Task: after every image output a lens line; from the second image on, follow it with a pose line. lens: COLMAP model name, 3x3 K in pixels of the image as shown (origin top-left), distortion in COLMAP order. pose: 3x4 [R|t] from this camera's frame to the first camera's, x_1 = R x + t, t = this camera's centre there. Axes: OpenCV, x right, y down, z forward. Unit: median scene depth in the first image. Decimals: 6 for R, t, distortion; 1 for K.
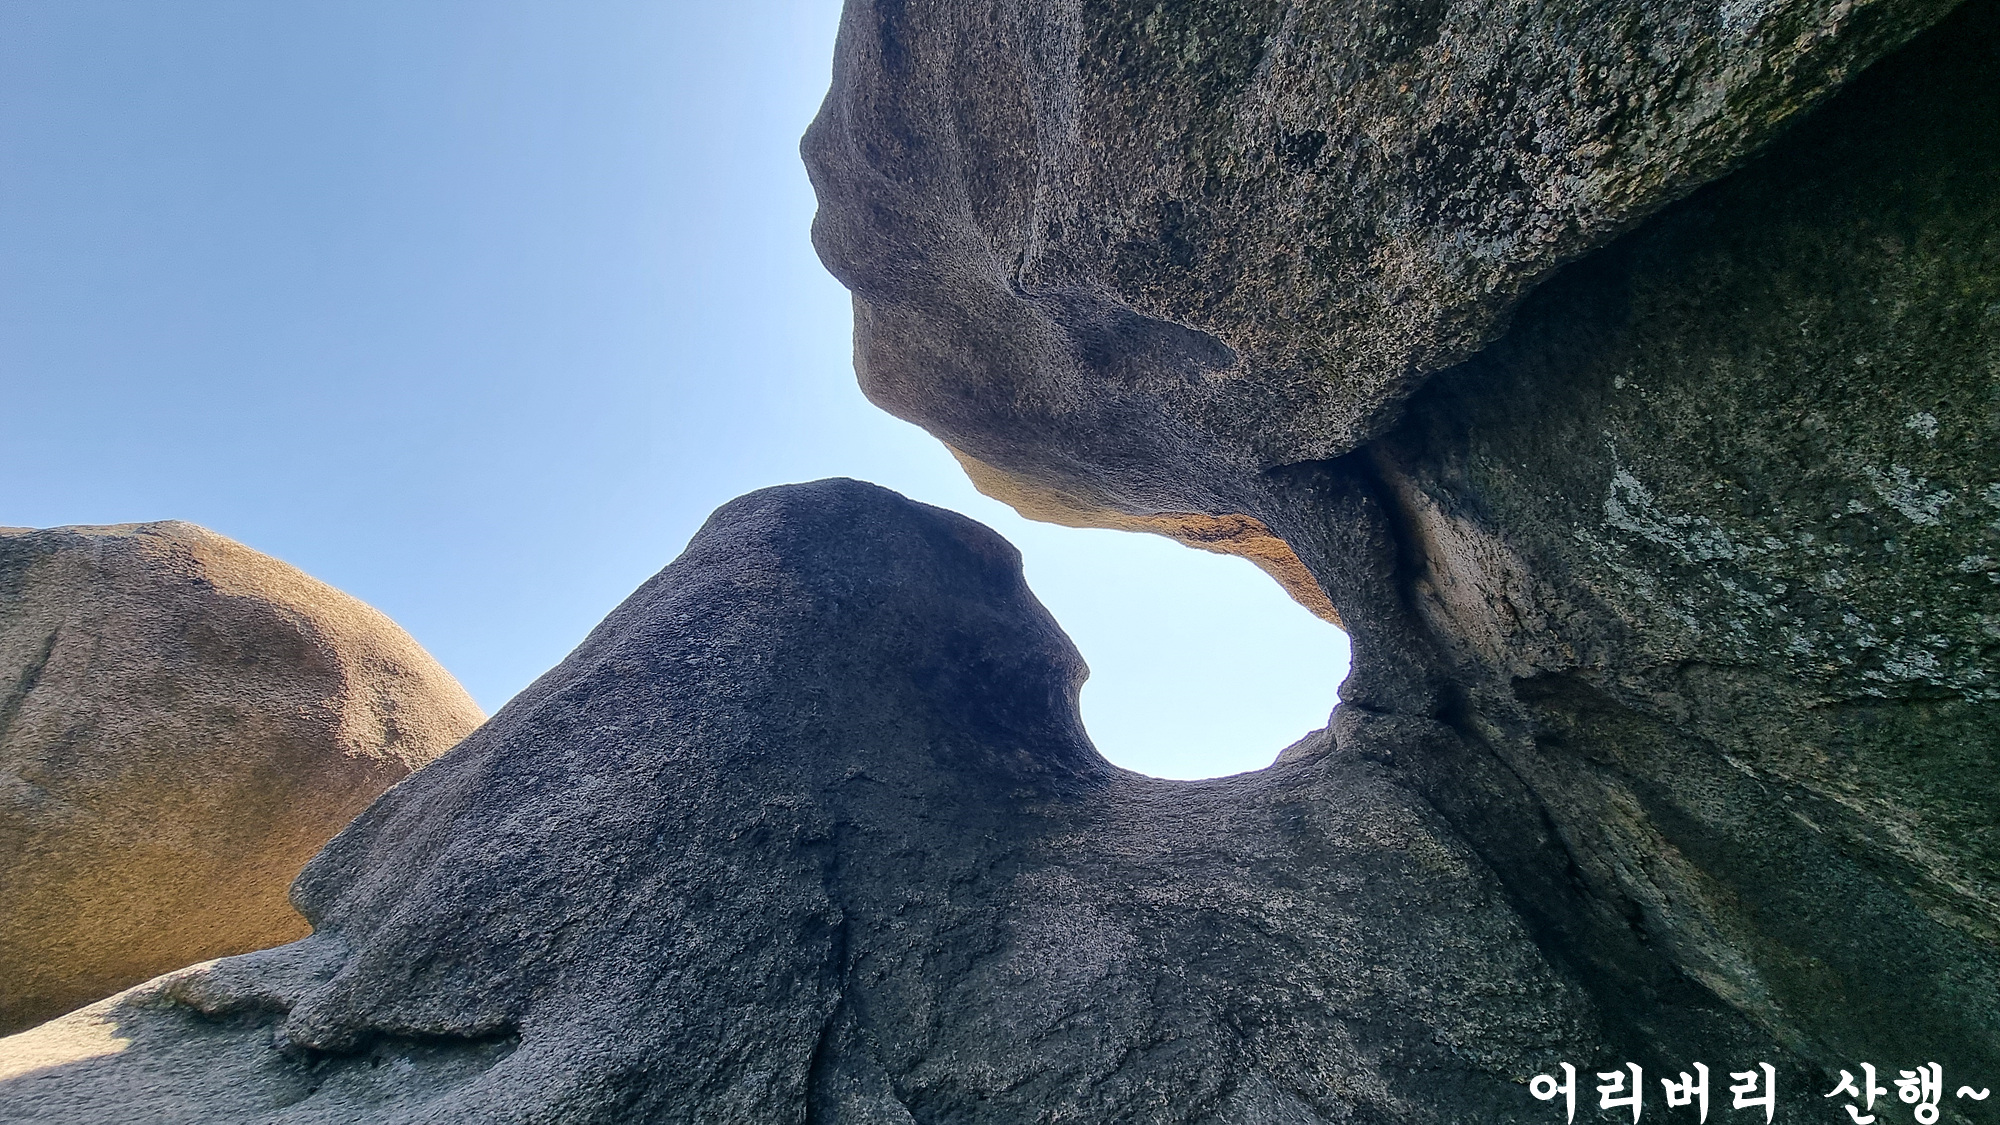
lens RADIAL K [[815.5, 0, 1001.0], [0, 815.5, 557.6], [0, 0, 1]] dist [-0.002873, 0.001424]
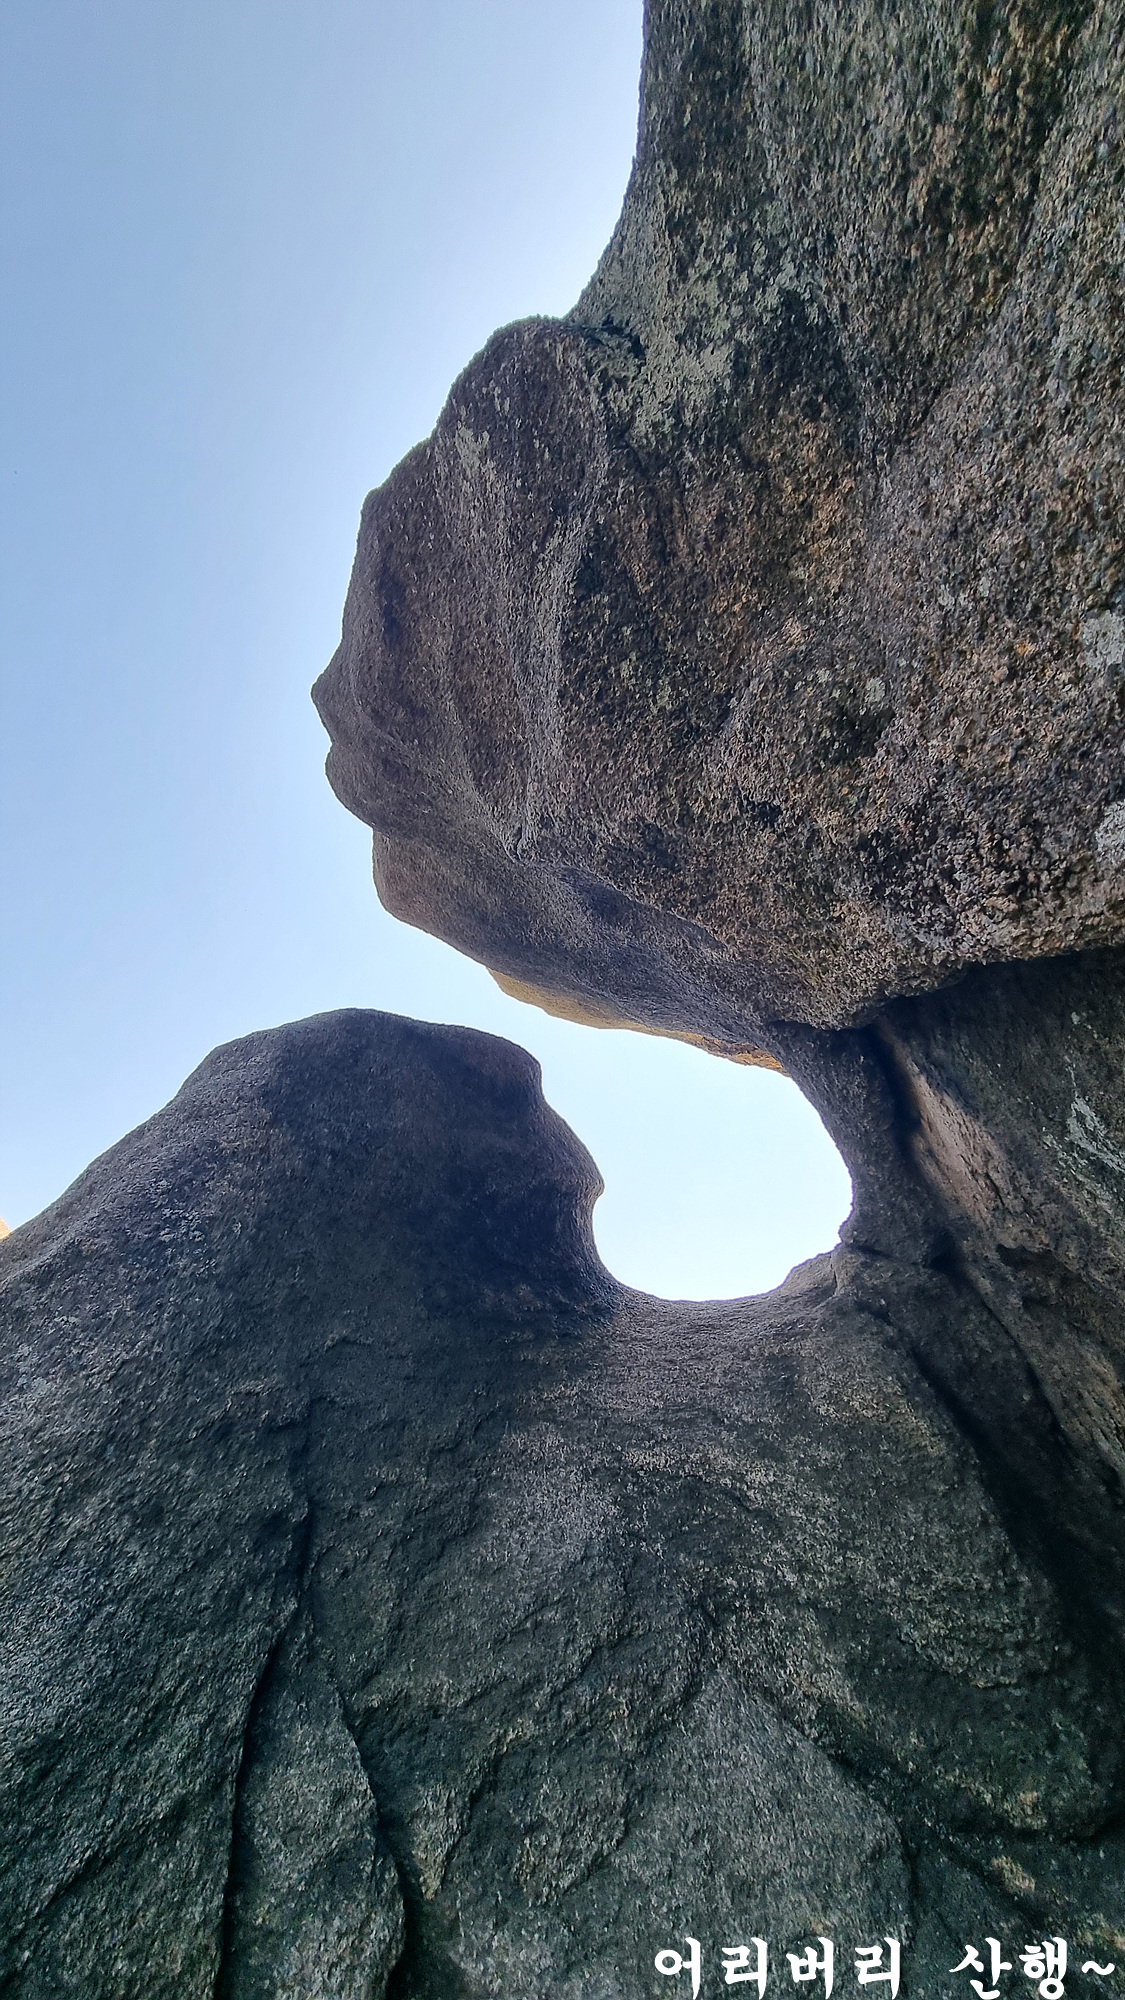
lens RADIAL K [[815.5, 0, 576.5], [0, 815.5, 1001.6], [0, 0, 1]] dist [-0.002873, 0.001424]
pose [[0.998672, 0.031928, 0.040431, 0.065726], [-0.030964, 0.999226, -0.024268, -0.147748], [-0.041175, 0.022984, 0.998888, -0.004050]]
